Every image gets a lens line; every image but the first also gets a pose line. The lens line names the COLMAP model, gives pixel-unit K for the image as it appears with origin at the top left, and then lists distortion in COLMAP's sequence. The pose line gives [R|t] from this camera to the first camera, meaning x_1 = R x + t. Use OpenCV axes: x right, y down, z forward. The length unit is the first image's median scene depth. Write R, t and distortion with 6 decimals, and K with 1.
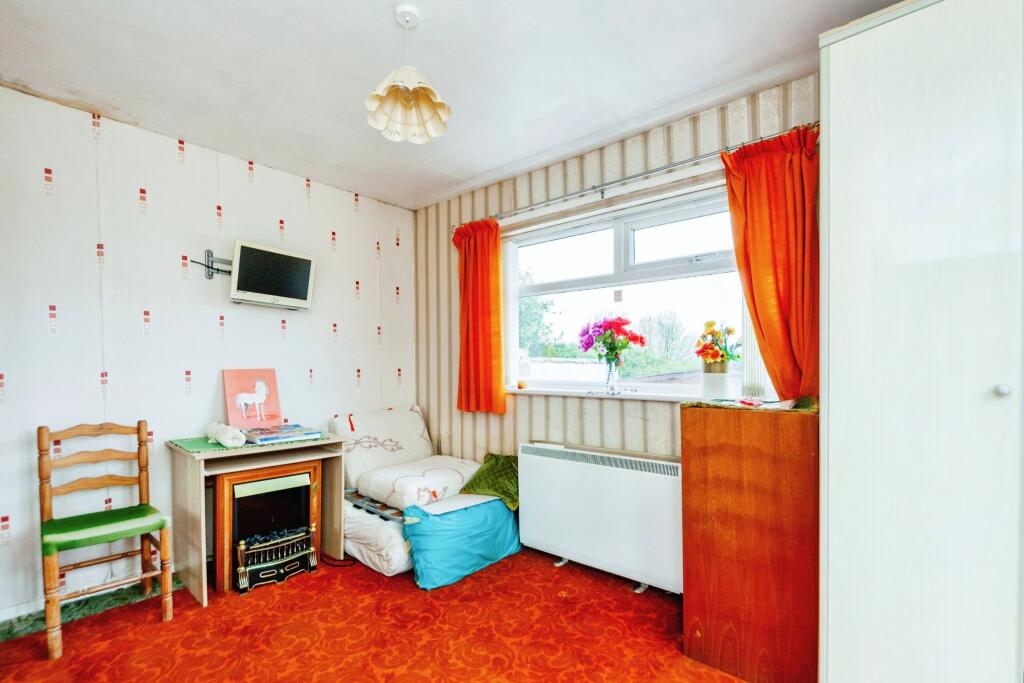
lens RADIAL K [[468.0, 0, 512.1], [0, 468.0, 371.5], [0, 0, 1]] dist [-0.000681, 0.000002]
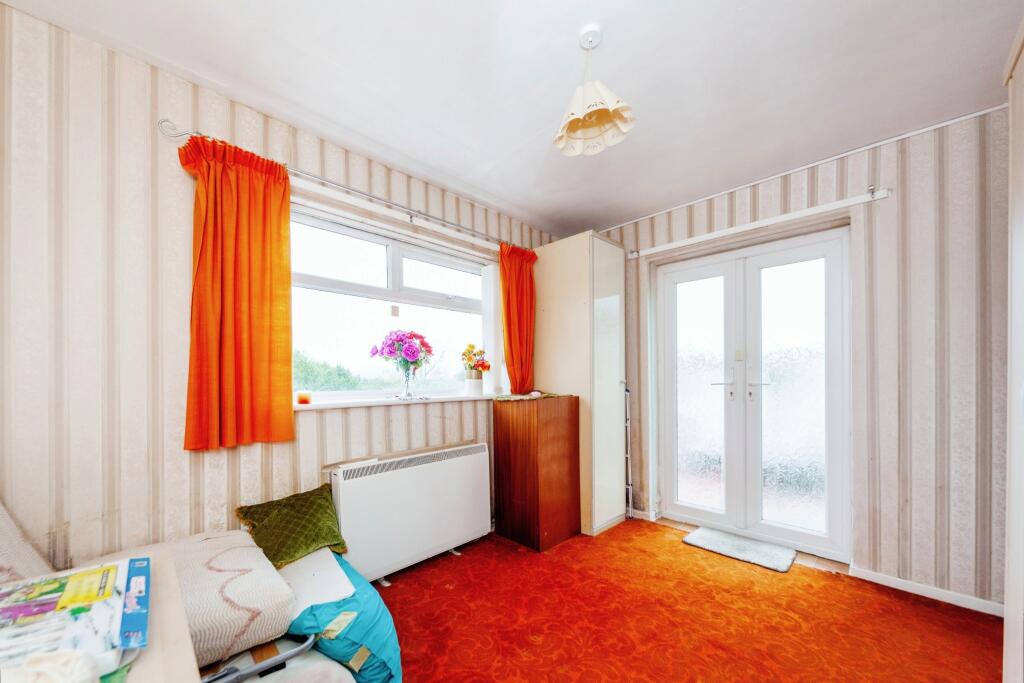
lens RADIAL K [[379.1, 0, 512.0], [0, 379.1, 375.2], [0, 0, 1]] dist [-0.000442, -0.000032]
pose [[0.069132, 0.009102, 0.997566, -0.654617], [0.022425, 0.999692, -0.010675, 0.004454], [-0.997355, 0.023109, 0.068906, 0.687369]]
